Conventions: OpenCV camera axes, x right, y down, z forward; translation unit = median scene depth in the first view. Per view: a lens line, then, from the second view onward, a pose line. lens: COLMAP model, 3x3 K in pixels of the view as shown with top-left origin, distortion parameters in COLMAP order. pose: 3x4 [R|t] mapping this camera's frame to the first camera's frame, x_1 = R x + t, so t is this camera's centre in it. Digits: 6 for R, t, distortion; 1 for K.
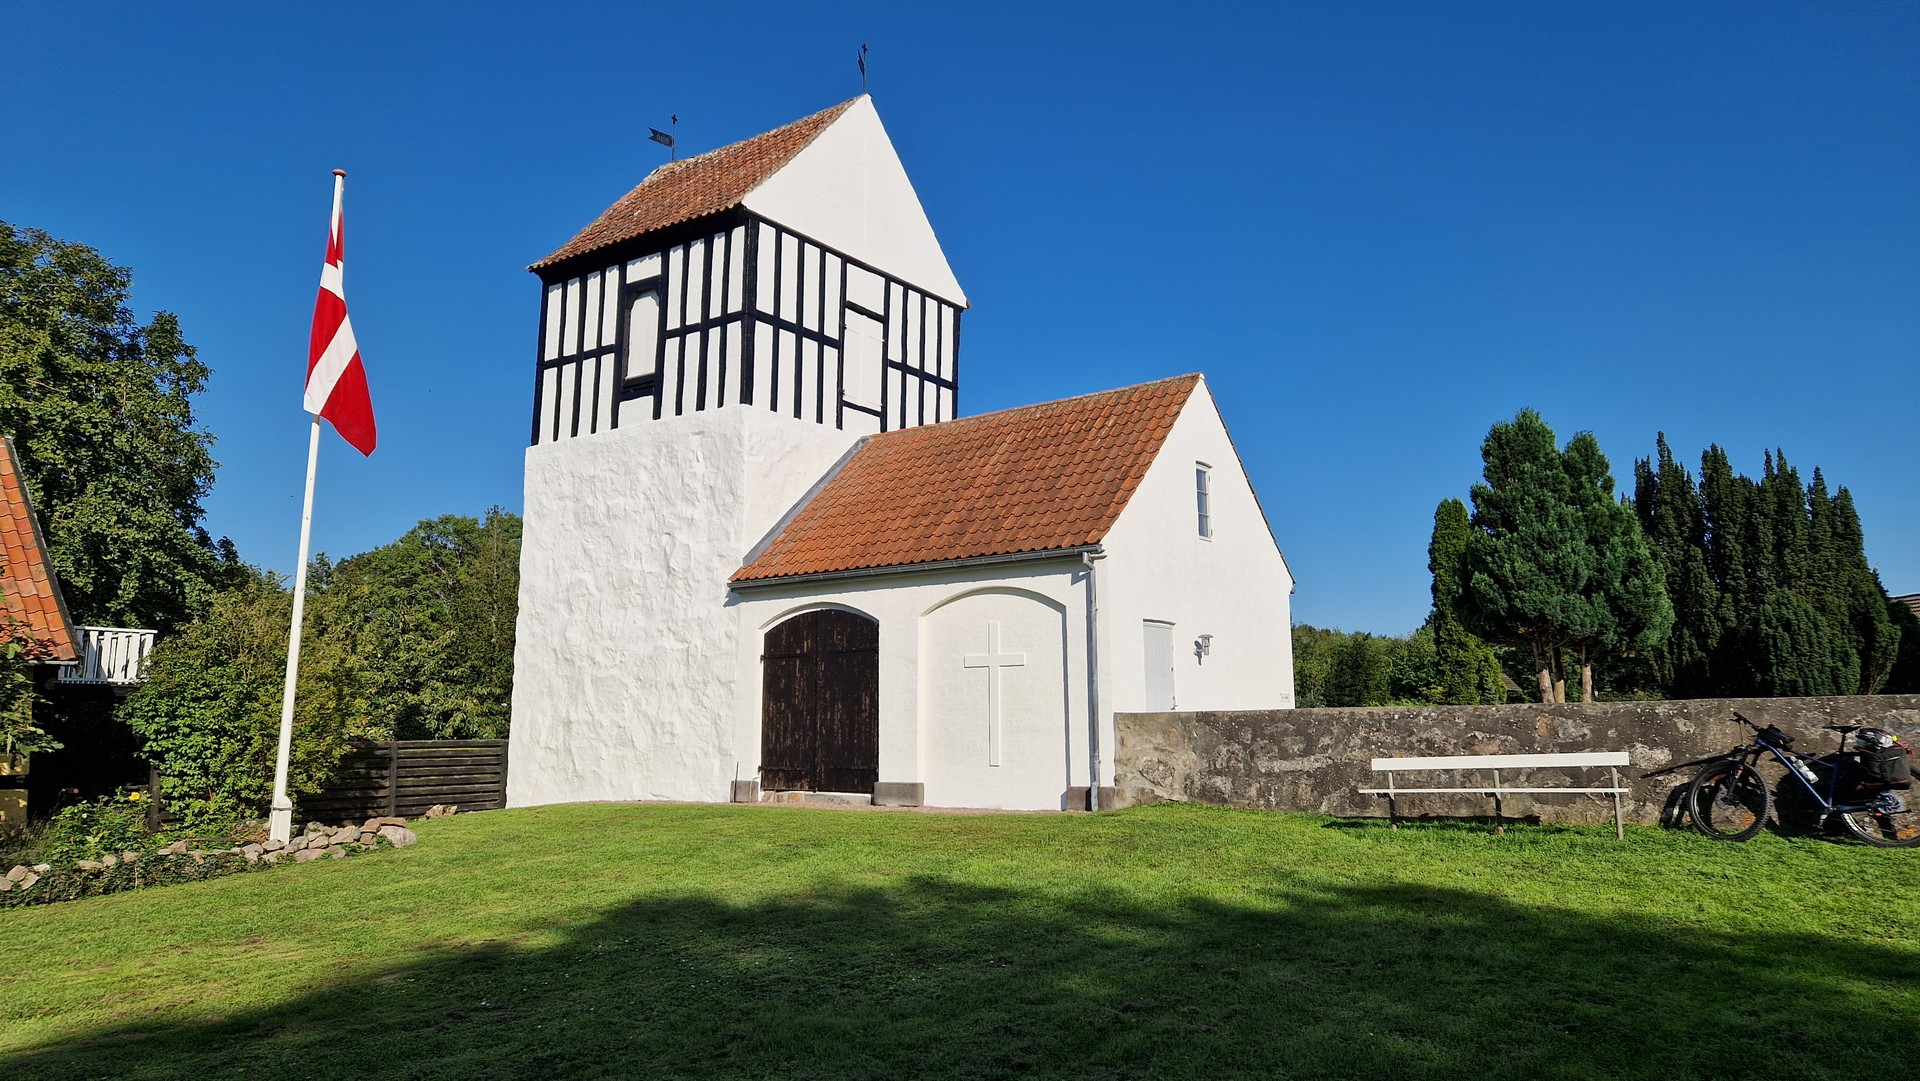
lens RADIAL K [[1267.5, 0, 961.5], [0, 1267.5, 520.8], [0, 0, 1]] dist [0.090401, -0.086690]
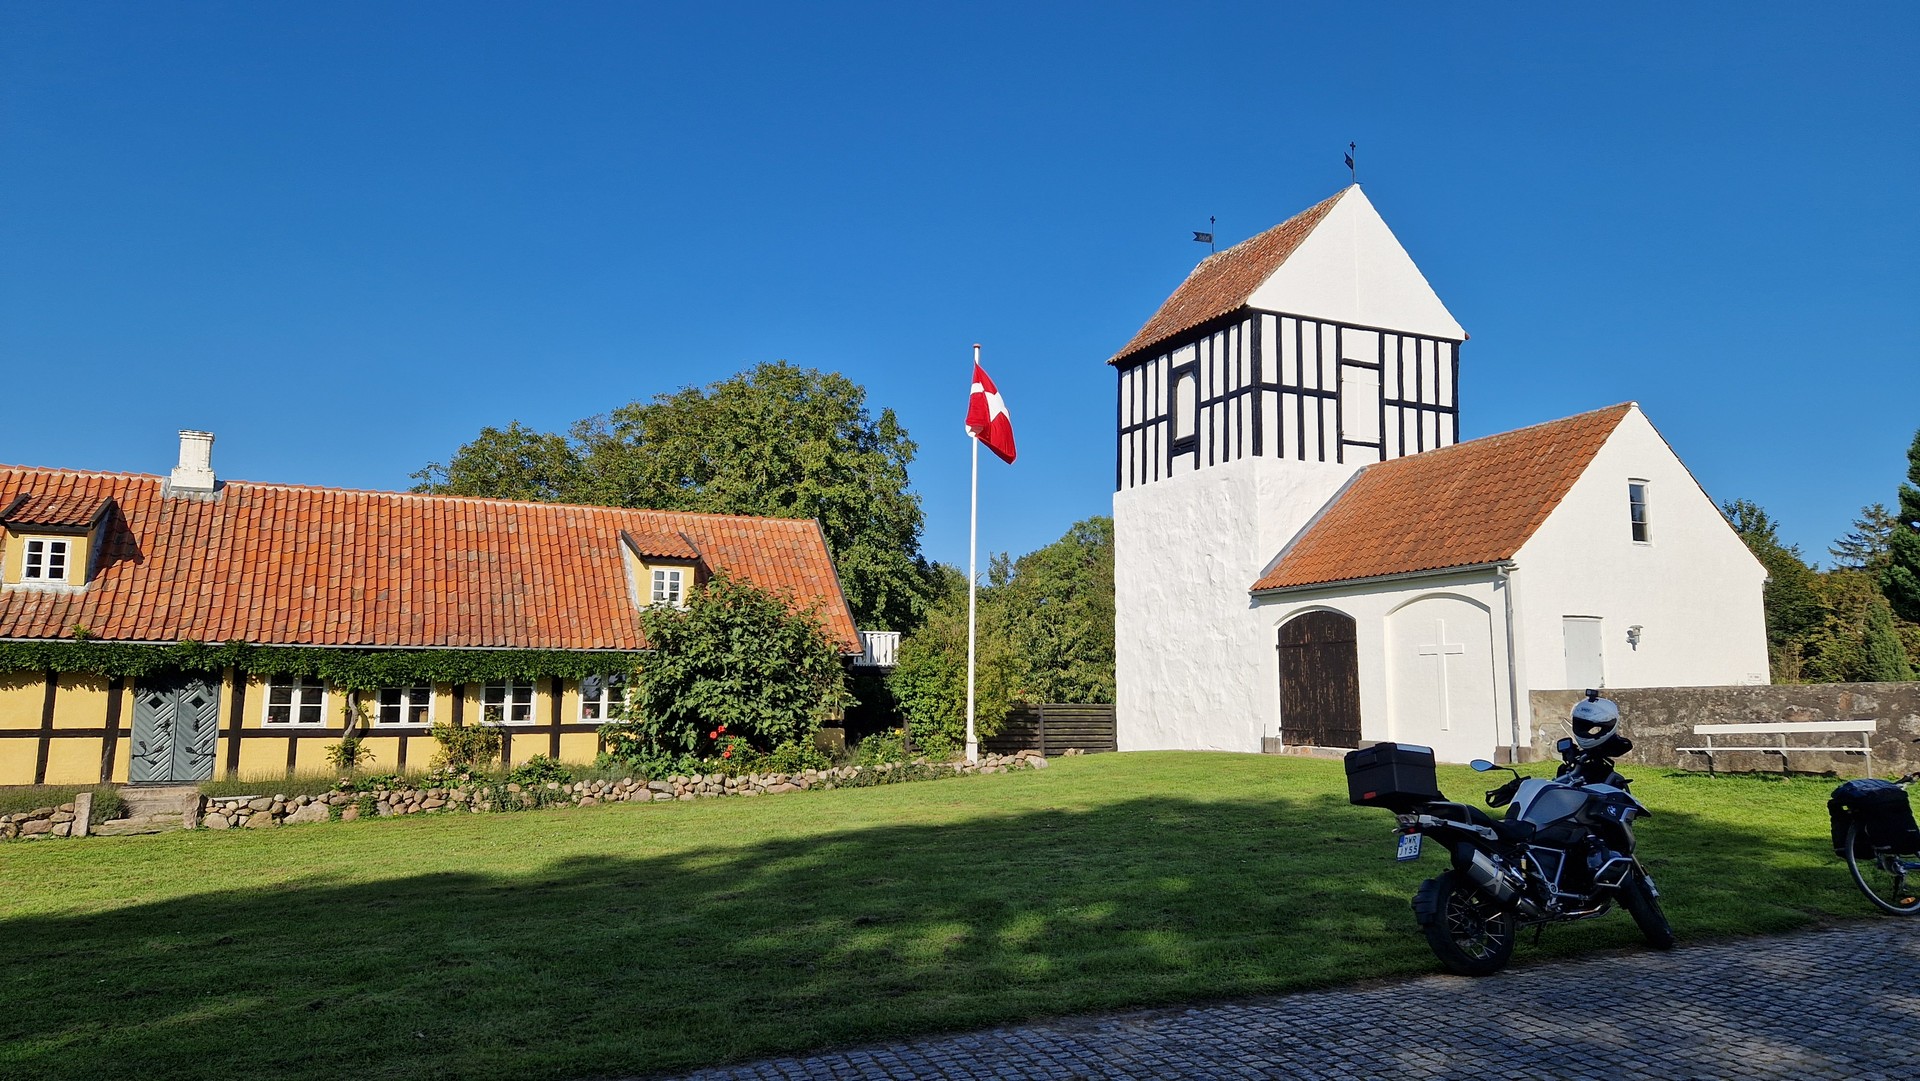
lens RADIAL K [[1293.4, 0, 962.6], [0, 1293.4, 527.6], [0, 0, 1]] dist [0.105229, -0.127969]
pose [[0.875672, -0.056960, -0.479536, 0.201953], [0.070834, 0.997429, 0.010871, -0.051955], [0.477684, -0.043487, 0.877455, -0.330672]]
